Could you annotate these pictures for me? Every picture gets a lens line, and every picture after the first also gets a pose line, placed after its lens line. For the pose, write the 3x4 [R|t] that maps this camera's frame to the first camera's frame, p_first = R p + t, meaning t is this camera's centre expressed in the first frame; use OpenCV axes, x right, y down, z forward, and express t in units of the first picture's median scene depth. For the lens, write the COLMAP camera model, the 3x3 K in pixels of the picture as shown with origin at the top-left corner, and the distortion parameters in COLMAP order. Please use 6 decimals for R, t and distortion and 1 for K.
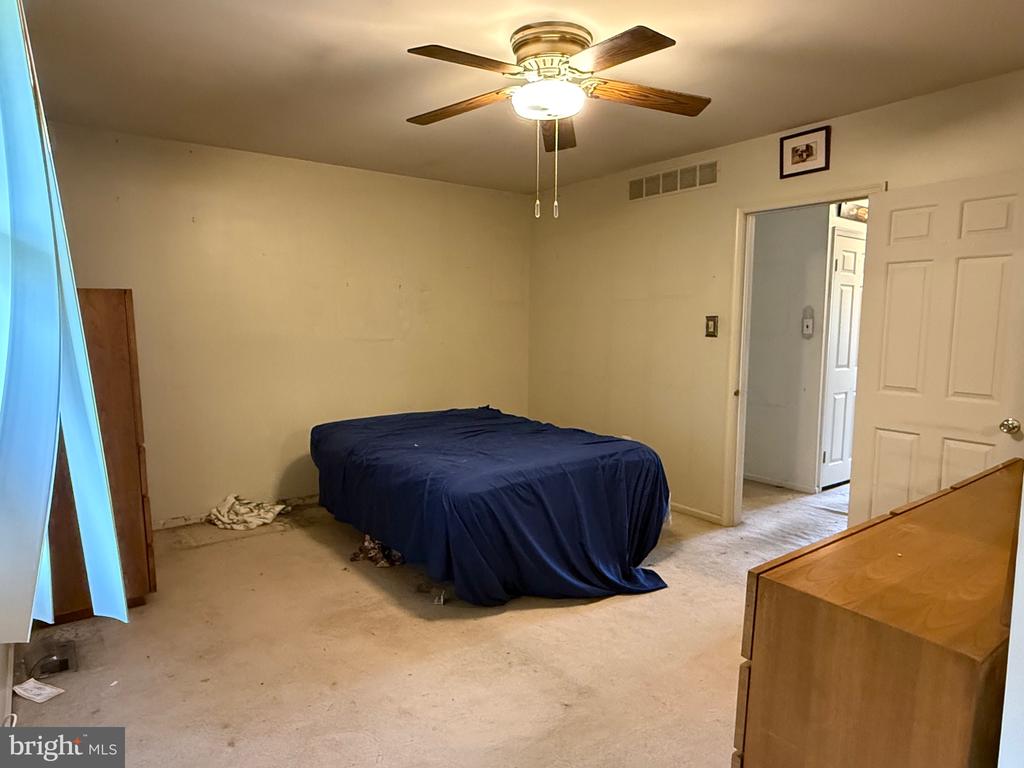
lens RADIAL K [[634.9, 0, 512.0], [0, 634.9, 384.0], [0, 0, 1]] dist [0.000965, 0.000128]
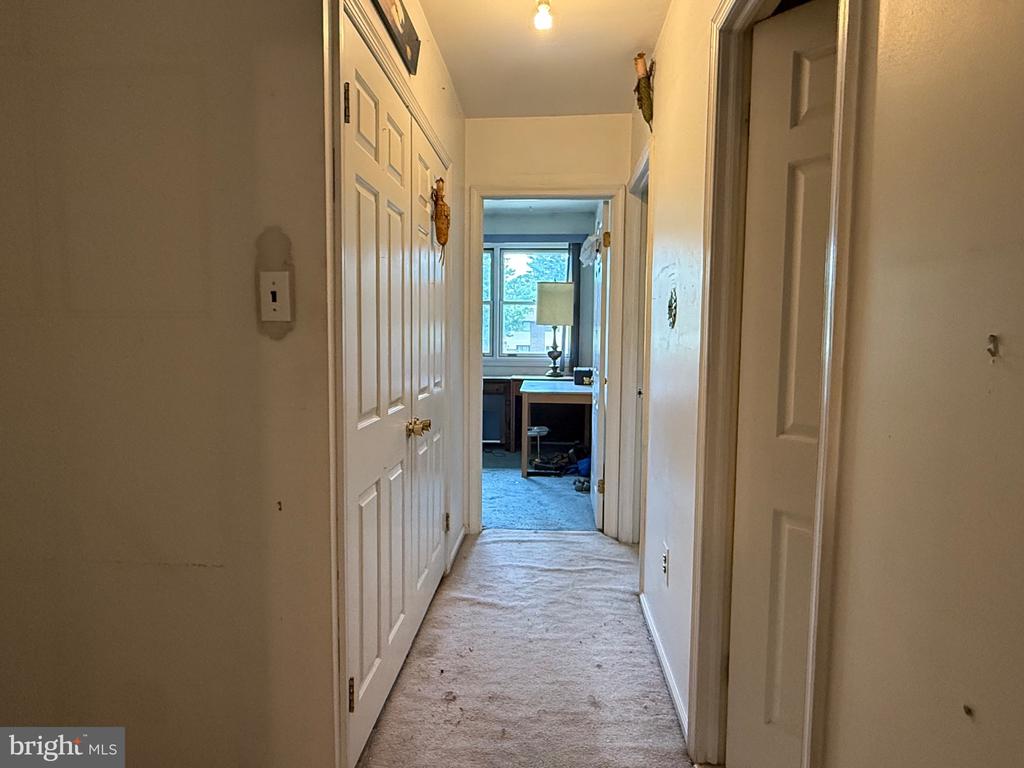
lens RADIAL K [[634.9, 0, 512.0], [0, 634.9, 384.0], [0, 0, 1]] dist [0.000965, 0.000128]
pose [[0.660612, -0.061098, 0.748237, 0.312377], [0.072529, 0.997215, 0.017393, -0.046140], [-0.747215, 0.042779, 0.663204, 0.718055]]
